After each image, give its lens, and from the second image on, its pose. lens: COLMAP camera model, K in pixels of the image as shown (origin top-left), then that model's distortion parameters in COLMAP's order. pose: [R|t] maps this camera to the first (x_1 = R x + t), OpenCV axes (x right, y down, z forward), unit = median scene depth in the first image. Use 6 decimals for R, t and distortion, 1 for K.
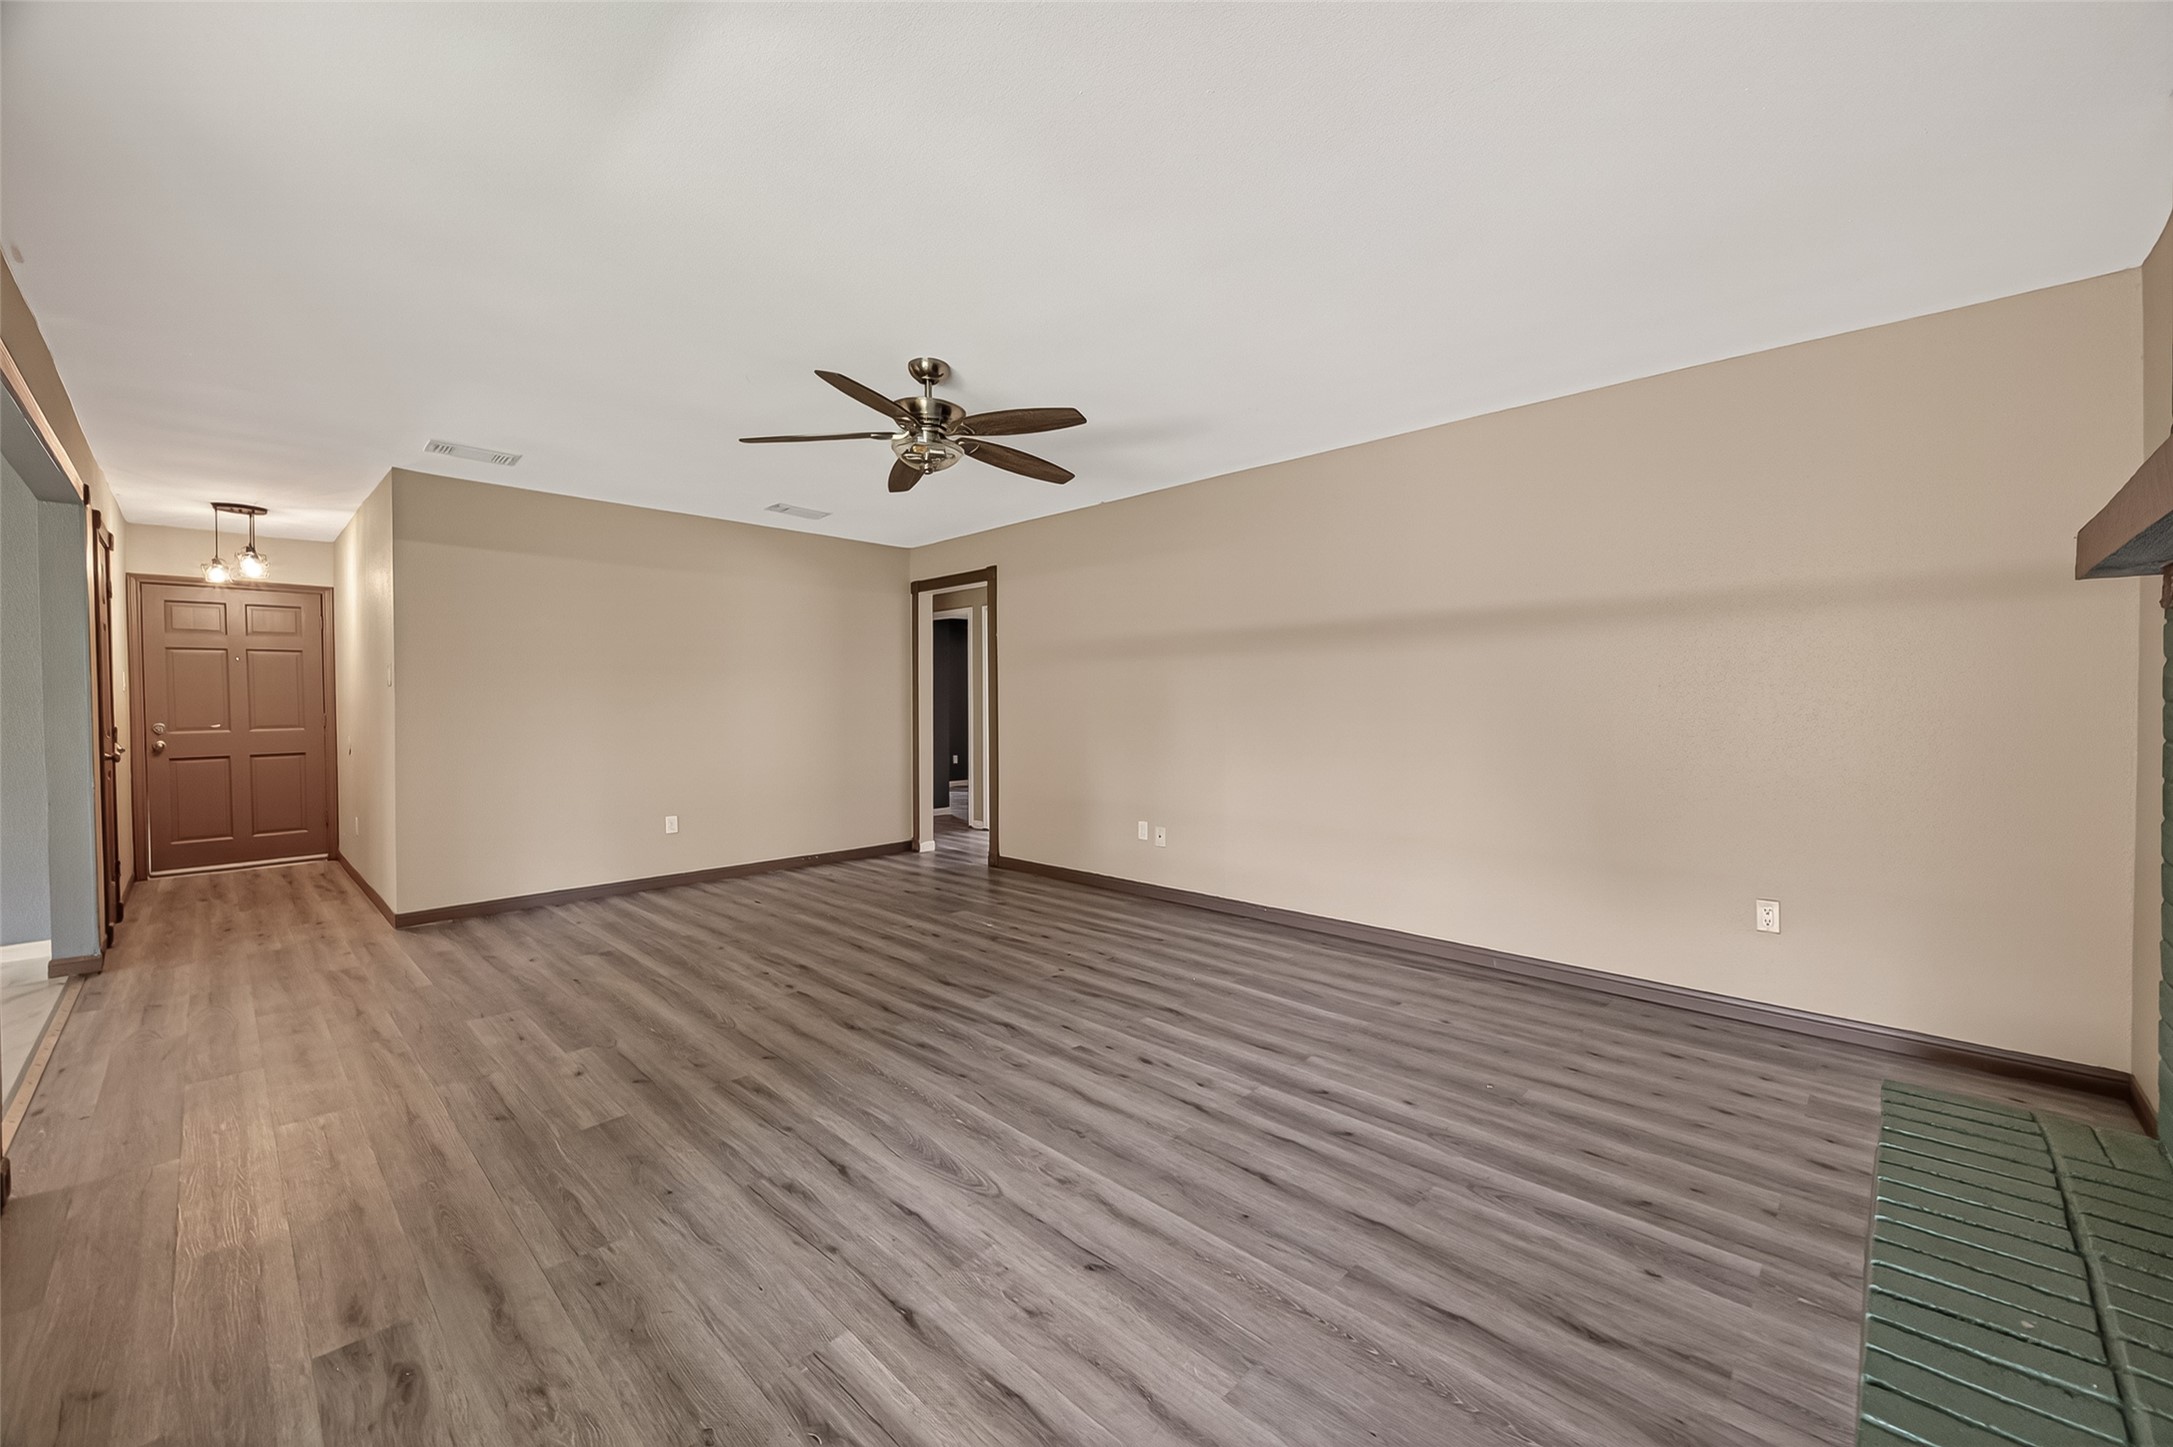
lens RADIAL K [[850.1, 0, 1093.3], [0, 850.1, 718.2], [0, 0, 1]] dist [0.000364, -0.000016]
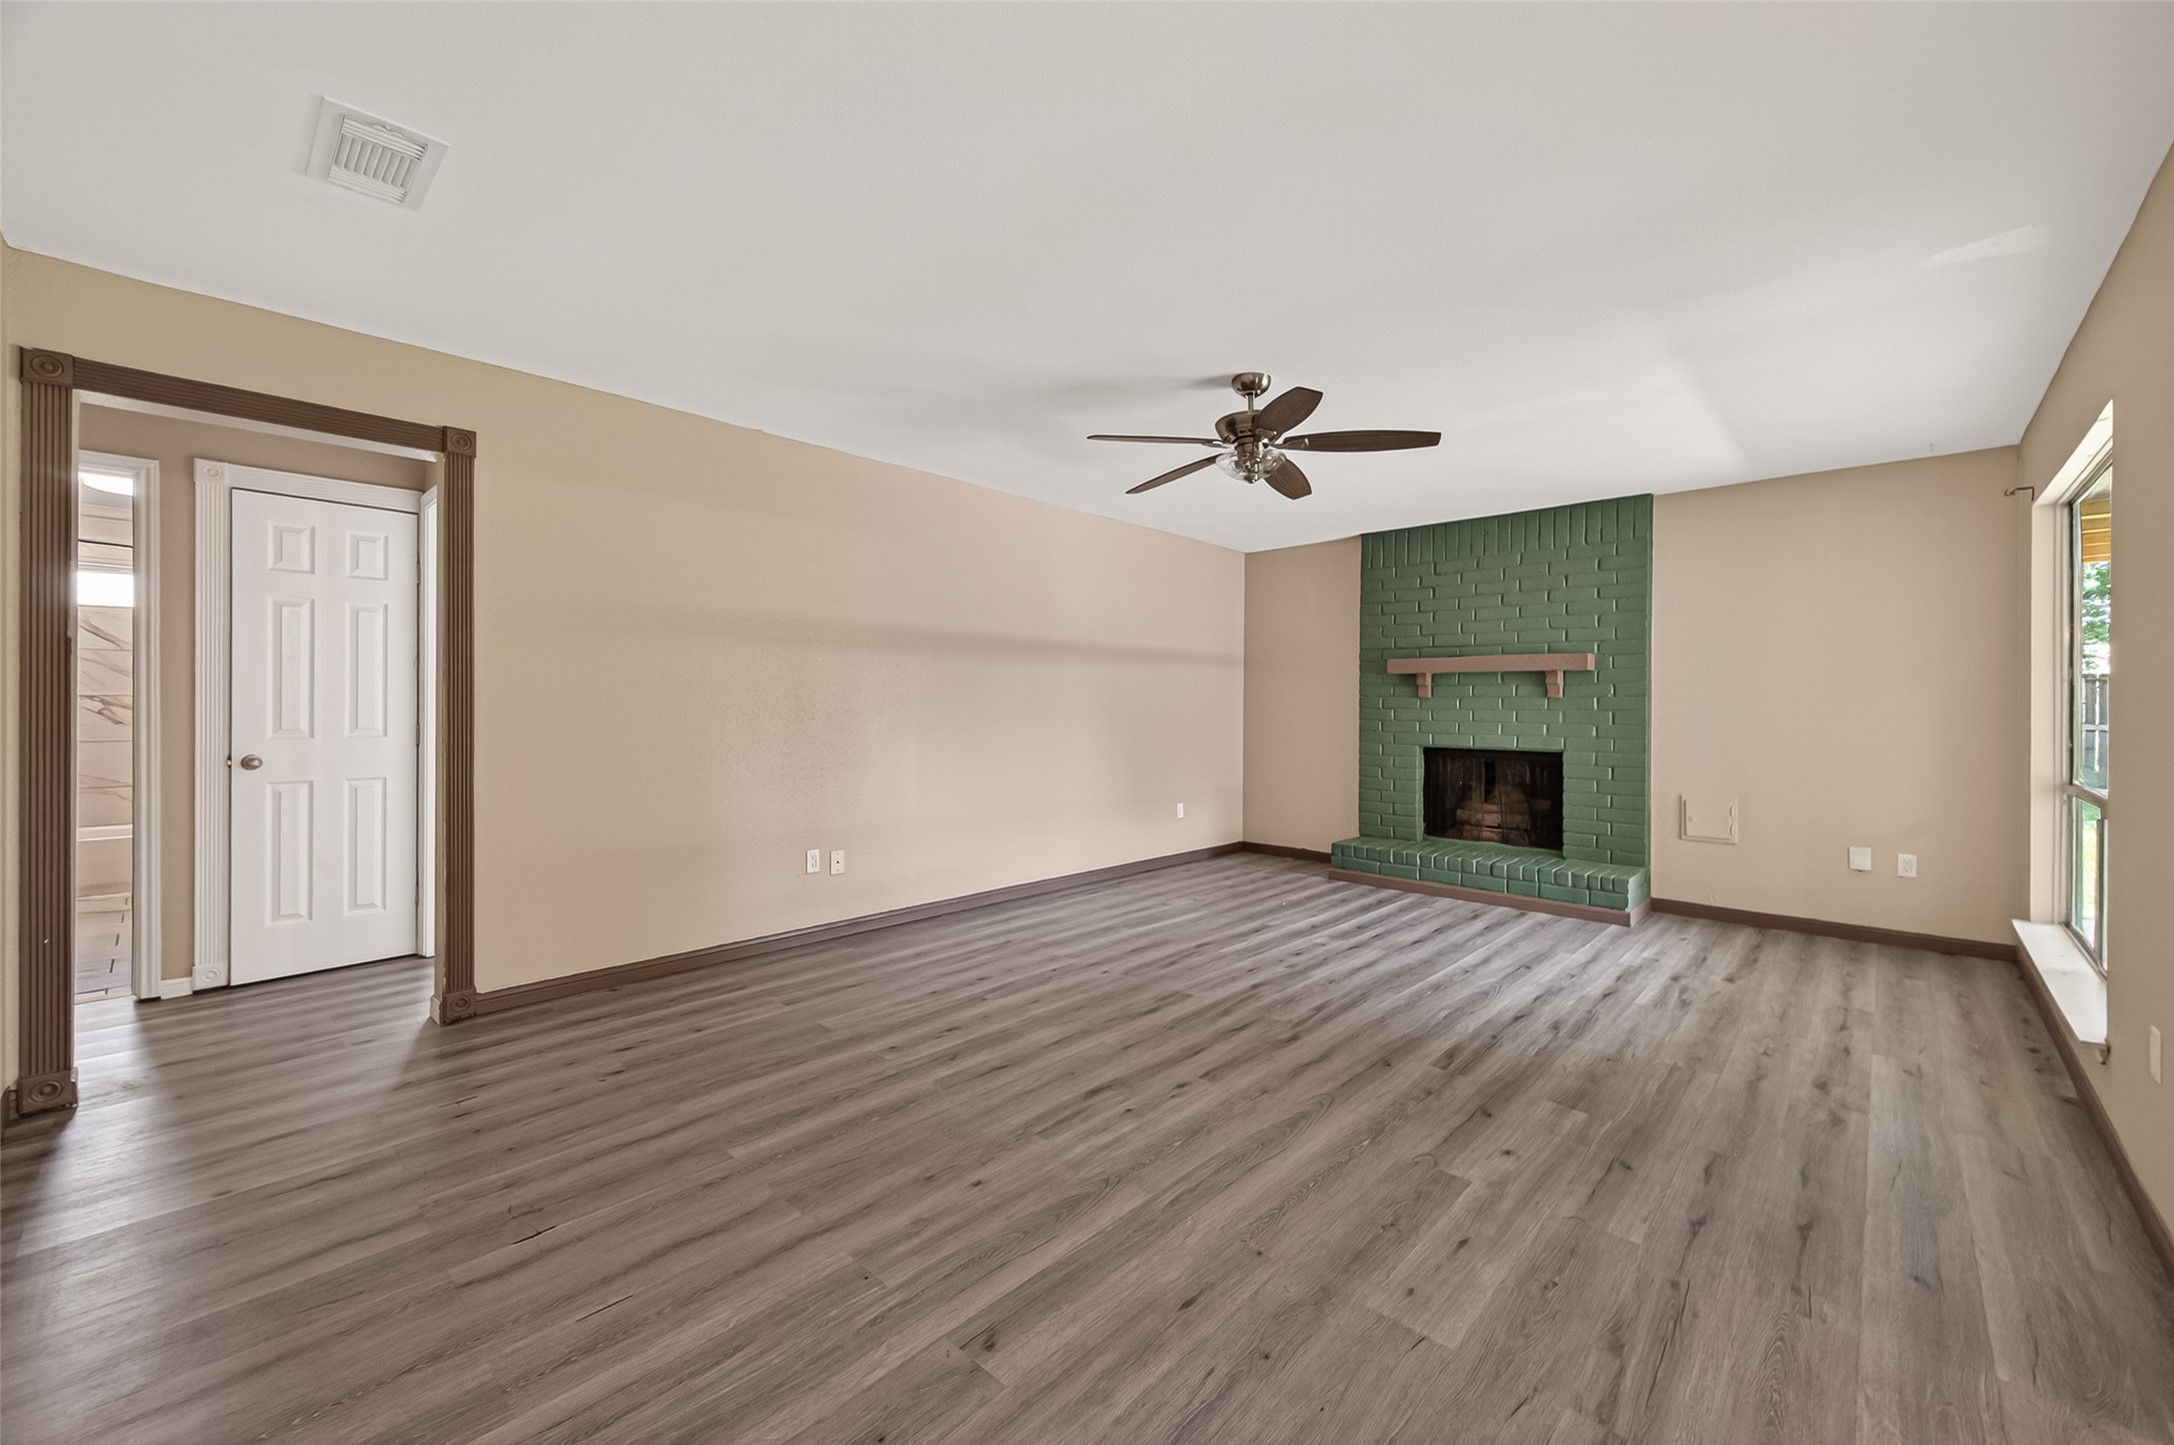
lens RADIAL K [[850.5, 0, 1093.8], [0, 850.5, 717.2], [0, 0, 1]] dist [0.000364, -0.000016]
pose [[-0.012608, -0.009195, 0.999878, -1.229828], [0.010431, 0.999902, 0.009326, -0.014110], [-0.999866, 0.010547, -0.012510, 1.217742]]
